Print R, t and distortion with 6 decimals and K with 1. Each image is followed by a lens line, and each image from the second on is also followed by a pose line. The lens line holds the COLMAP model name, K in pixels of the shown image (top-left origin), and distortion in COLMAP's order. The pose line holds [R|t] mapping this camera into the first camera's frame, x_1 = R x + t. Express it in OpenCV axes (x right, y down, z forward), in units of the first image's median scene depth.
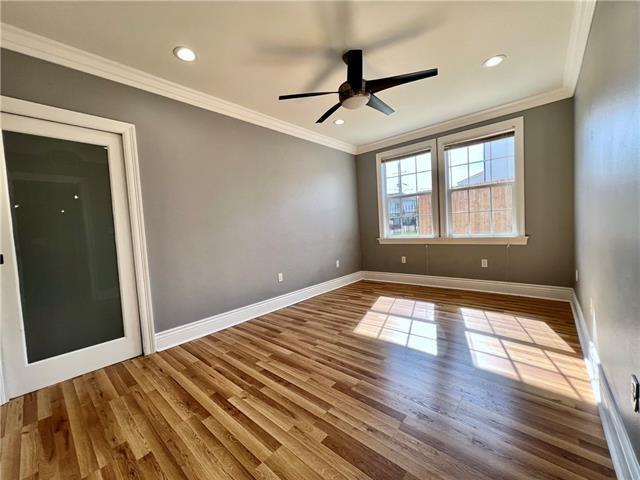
lens RADIAL K [[256.8, 0, 319.9], [0, 256.8, 243.0], [0, 0, 1]] dist [-0.002118, 0.000307]
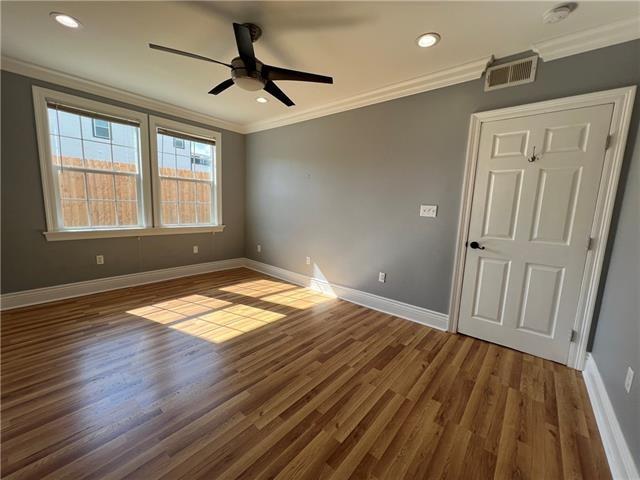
lens RADIAL K [[256.8, 0, 315.0], [0, 256.8, 245.8], [0, 0, 1]] dist [-0.002118, 0.000307]
pose [[-0.013419, -0.104799, 0.994403, -0.569609], [0.026562, 0.994104, 0.105126, -0.049320], [-0.999557, 0.027824, -0.010556, 0.555488]]
